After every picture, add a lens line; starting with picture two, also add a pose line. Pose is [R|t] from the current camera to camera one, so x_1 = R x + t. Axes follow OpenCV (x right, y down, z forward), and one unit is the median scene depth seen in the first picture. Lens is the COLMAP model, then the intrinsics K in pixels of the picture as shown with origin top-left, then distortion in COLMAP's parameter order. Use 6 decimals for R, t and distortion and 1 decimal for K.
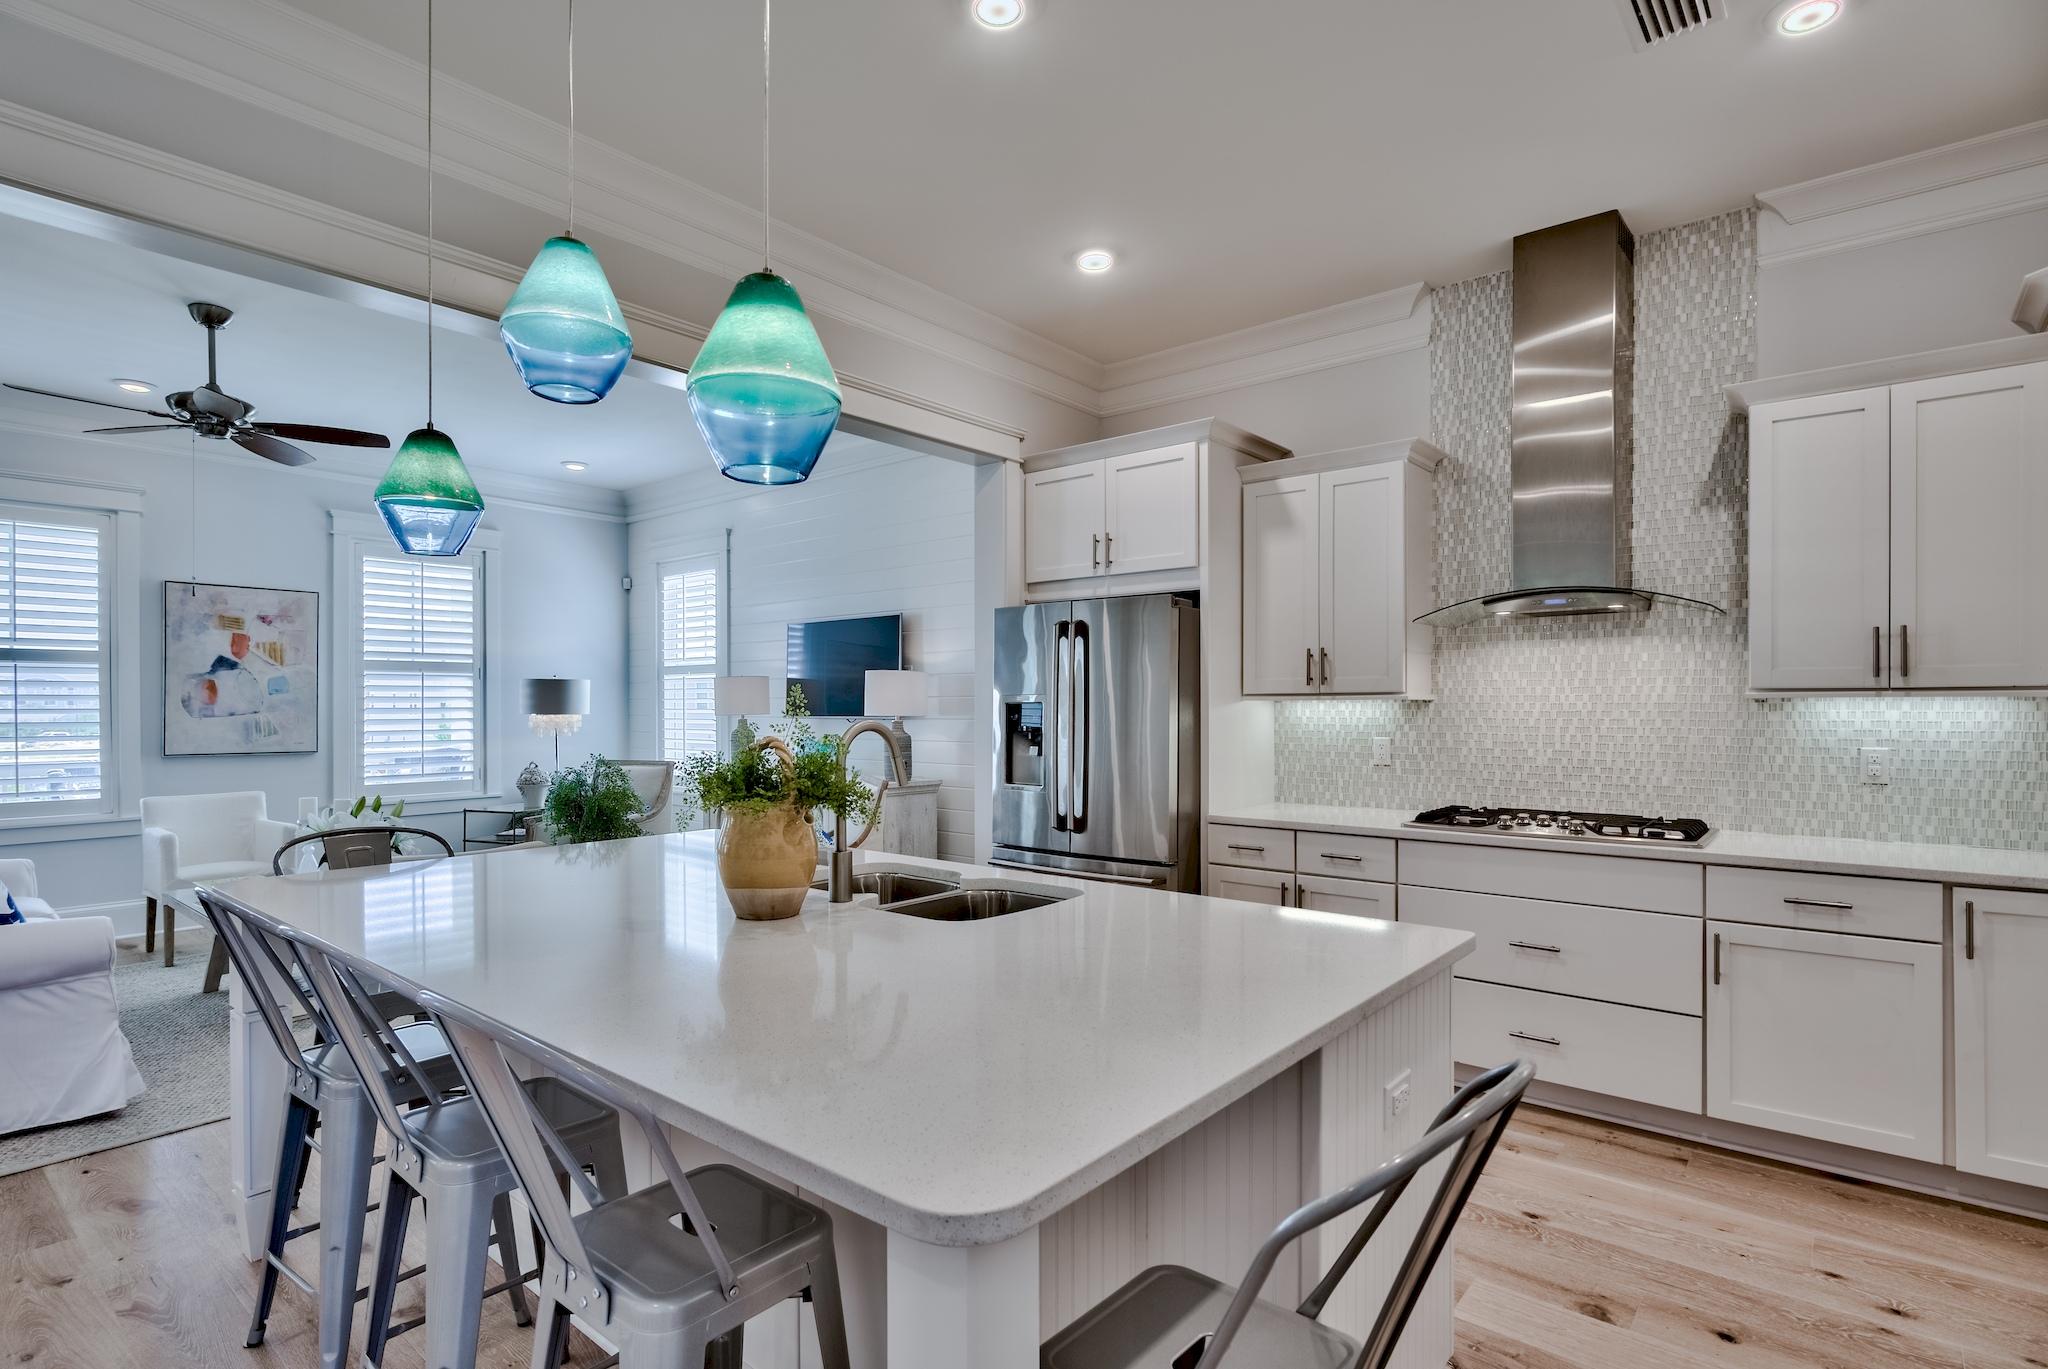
lens RADIAL K [[1015.1, 0, 1023.9], [0, 1015.1, 704.5], [0, 0, 1]] dist [-0.003314, -0.000457]
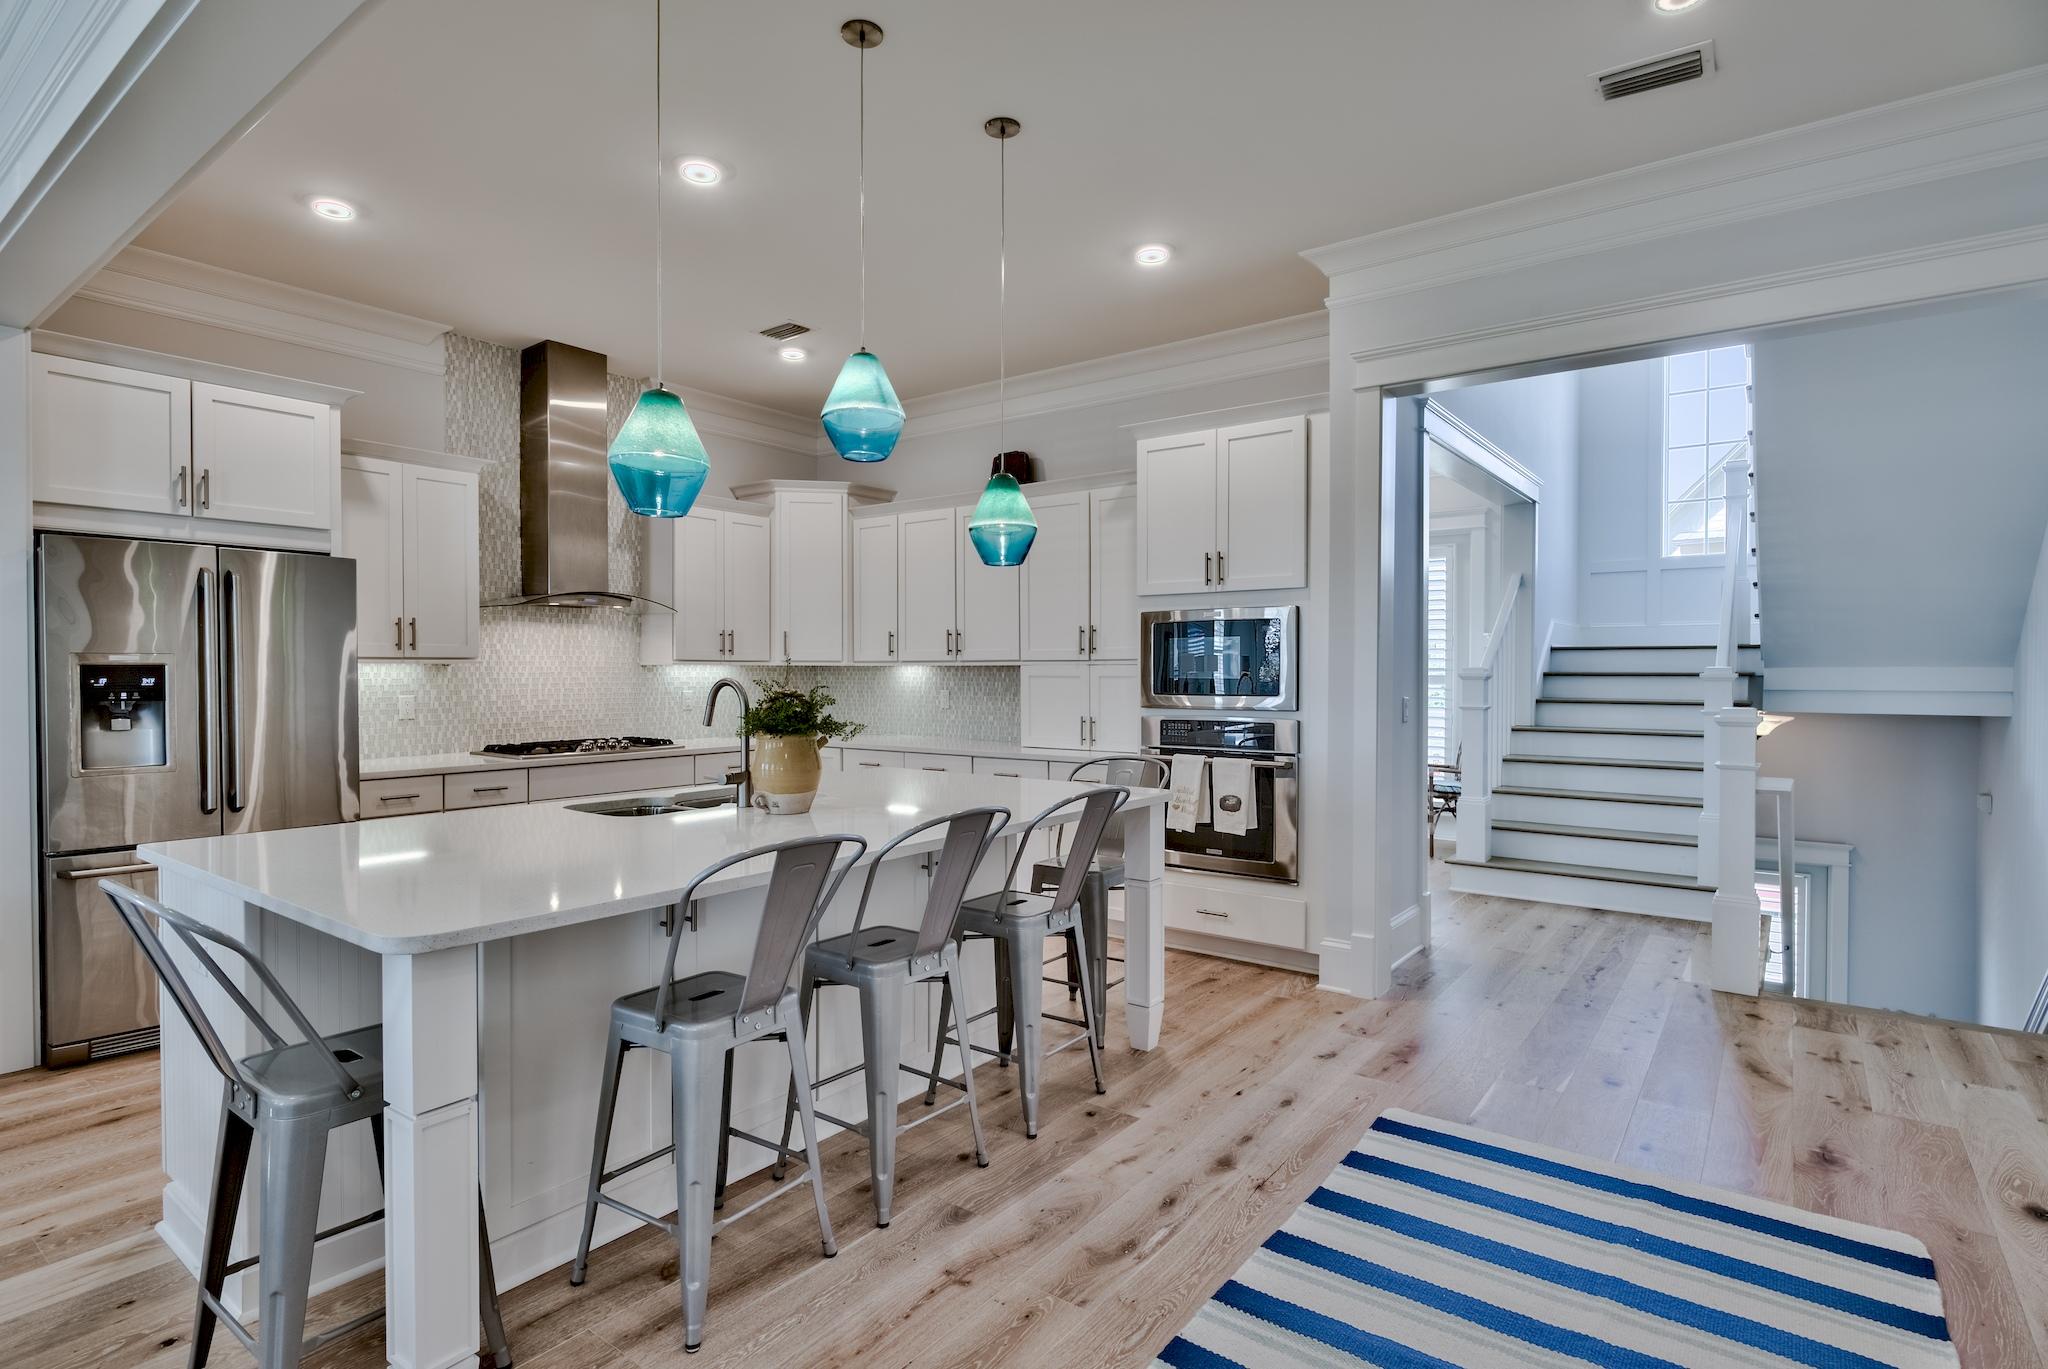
lens RADIAL K [[1015.1, 0, 1010.7], [0, 1015.1, 685.7], [0, 0, 1]] dist [-0.003314, -0.000457]
pose [[-0.037799, -0.012985, 0.999201, -0.870815], [-0.000267, 0.999916, 0.012984, 0.005707], [-0.999285, 0.000224, -0.037799, 0.363072]]
